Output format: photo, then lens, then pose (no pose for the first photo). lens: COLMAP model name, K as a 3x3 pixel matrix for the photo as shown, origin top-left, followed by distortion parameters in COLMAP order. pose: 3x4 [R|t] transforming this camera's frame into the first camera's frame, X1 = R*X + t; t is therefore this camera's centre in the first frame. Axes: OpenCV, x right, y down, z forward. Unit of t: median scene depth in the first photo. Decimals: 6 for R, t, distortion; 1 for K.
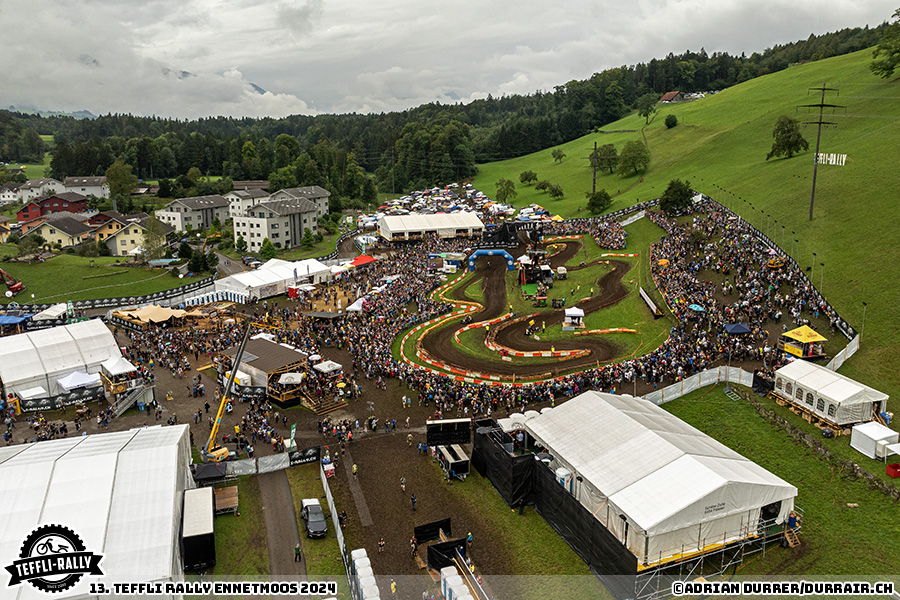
lens RADIAL K [[633.6, 0, 455.6], [0, 633.6, 274.0], [0, 0, 1]] dist [-0.039979, 0.004475]
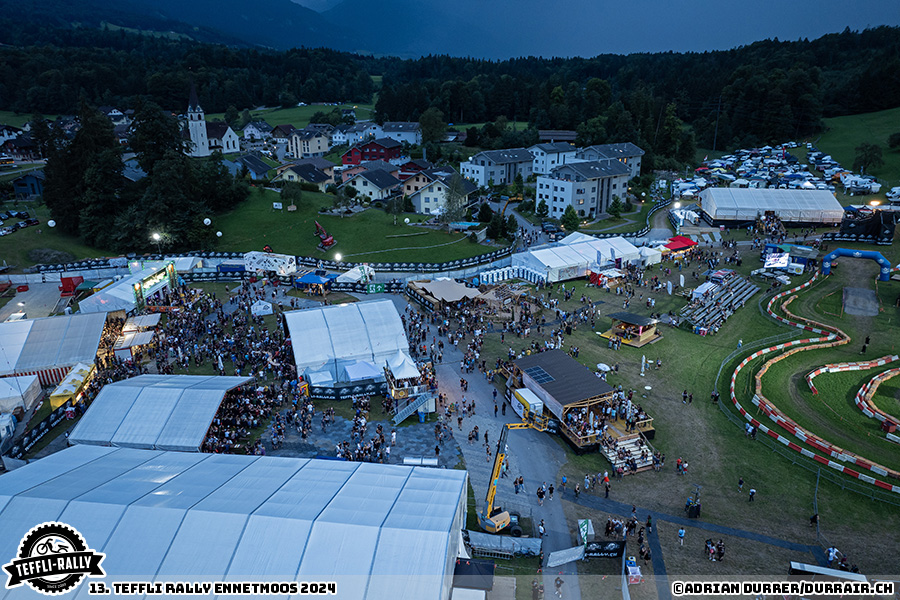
lens RADIAL K [[633.6, 0, 453.7], [0, 633.6, 311.9], [0, 0, 1]] dist [-0.039979, 0.004475]
pose [[0.895868, 0.150996, -0.417878, -0.048091], [-0.089251, 0.982470, 0.163664, -0.038199], [0.435265, -0.109325, 0.893640, 0.103658]]
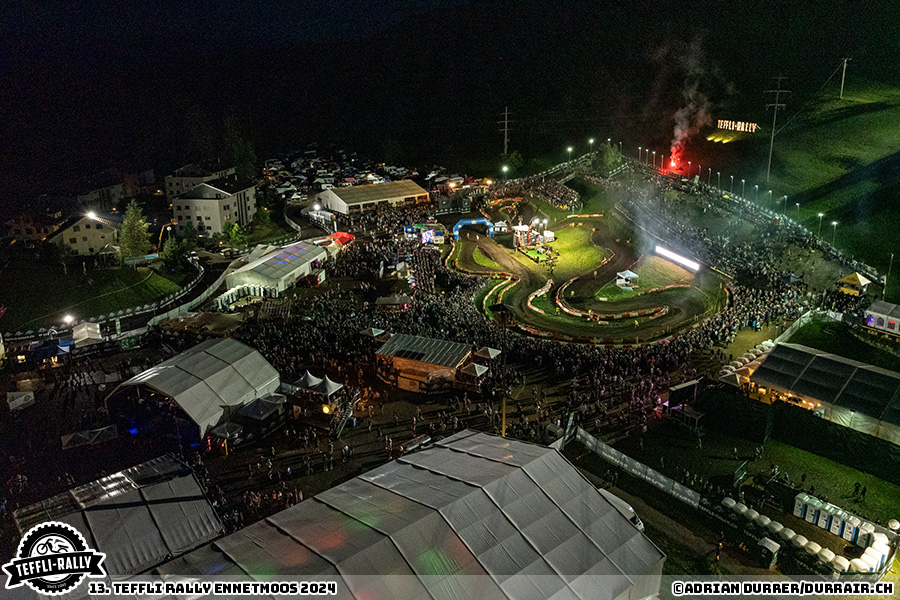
lens RADIAL K [[633.6, 0, 450.9], [0, 633.6, 261.4], [0, 0, 1]] dist [-0.039979, 0.004475]
pose [[0.937646, -0.093685, 0.334730, -0.293557], [0.071581, 0.994396, 0.077800, -0.045335], [-0.340143, -0.048989, 0.939097, 0.016351]]
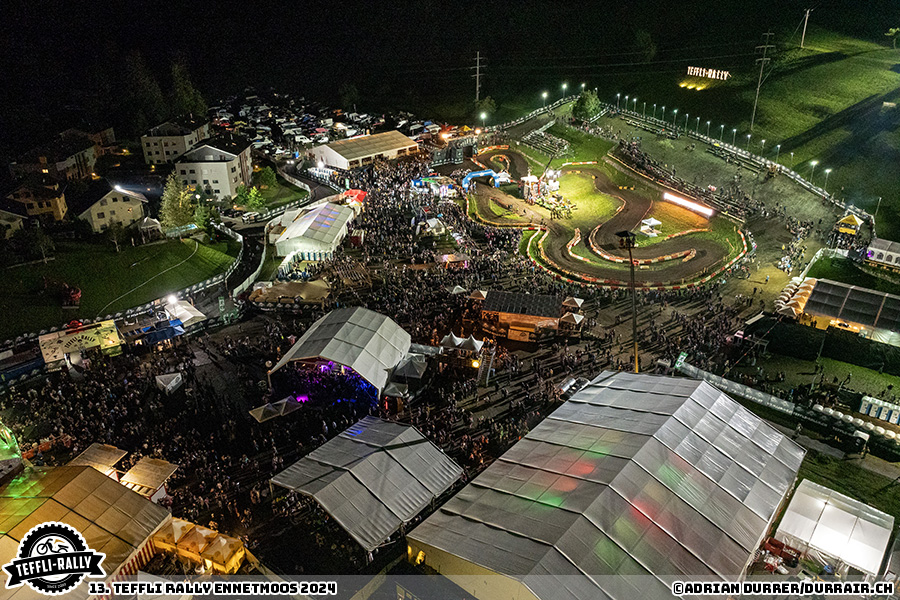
lens RADIAL K [[633.6, 0, 448.9], [0, 633.6, 298.5], [0, 0, 1]] dist [-0.039979, 0.004475]
pose [[0.866220, -0.210676, 0.453076, -0.465969], [0.103250, 0.962666, 0.250228, -0.091474], [-0.488878, -0.169972, 0.855633, 0.040555]]
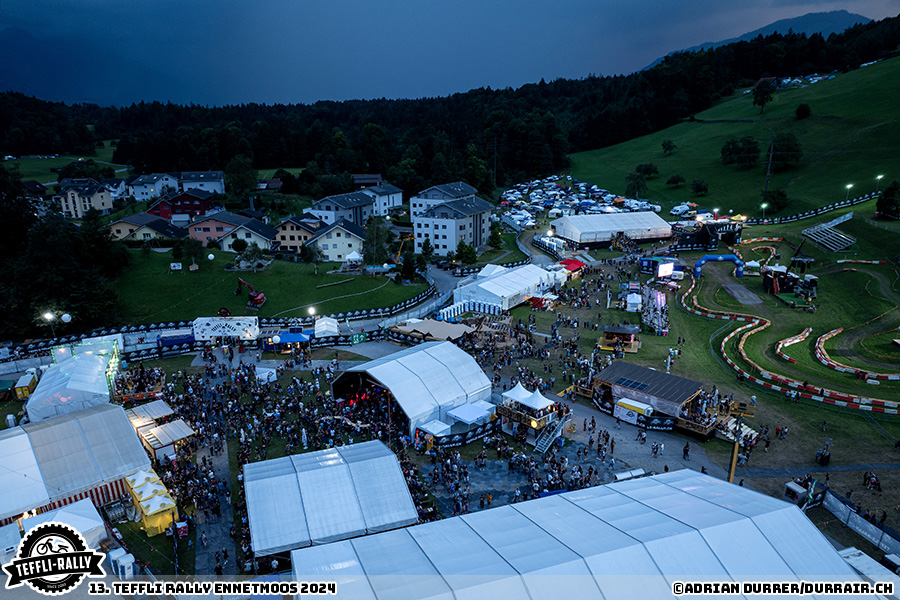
lens RADIAL K [[633.6, 0, 450.5], [0, 633.6, 331.4], [0, 0, 1]] dist [-0.039979, 0.004475]
pose [[0.999842, 0.001044, -0.017761, -0.286088], [0.000857, 0.994290, 0.106708, -0.021927], [0.017771, -0.106707, 0.994132, 0.040384]]
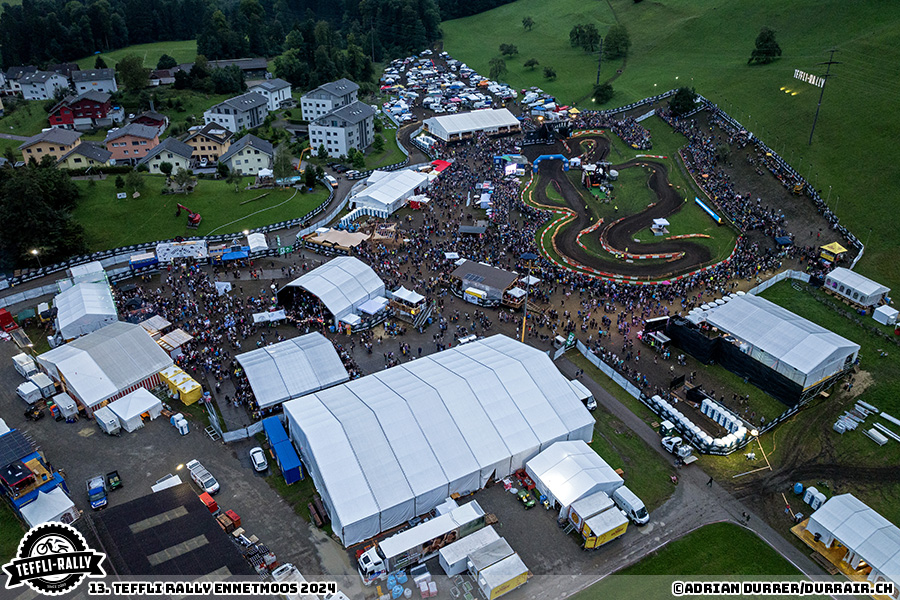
lens RADIAL K [[633.6, 0, 455.6], [0, 633.6, 275.9], [0, 0, 1]] dist [-0.039979, 0.004475]
pose [[0.984933, -0.075682, 0.155496, -0.295023], [0.031245, 0.962234, 0.270424, -0.130844], [-0.170090, -0.261491, 0.950101, -0.181595]]
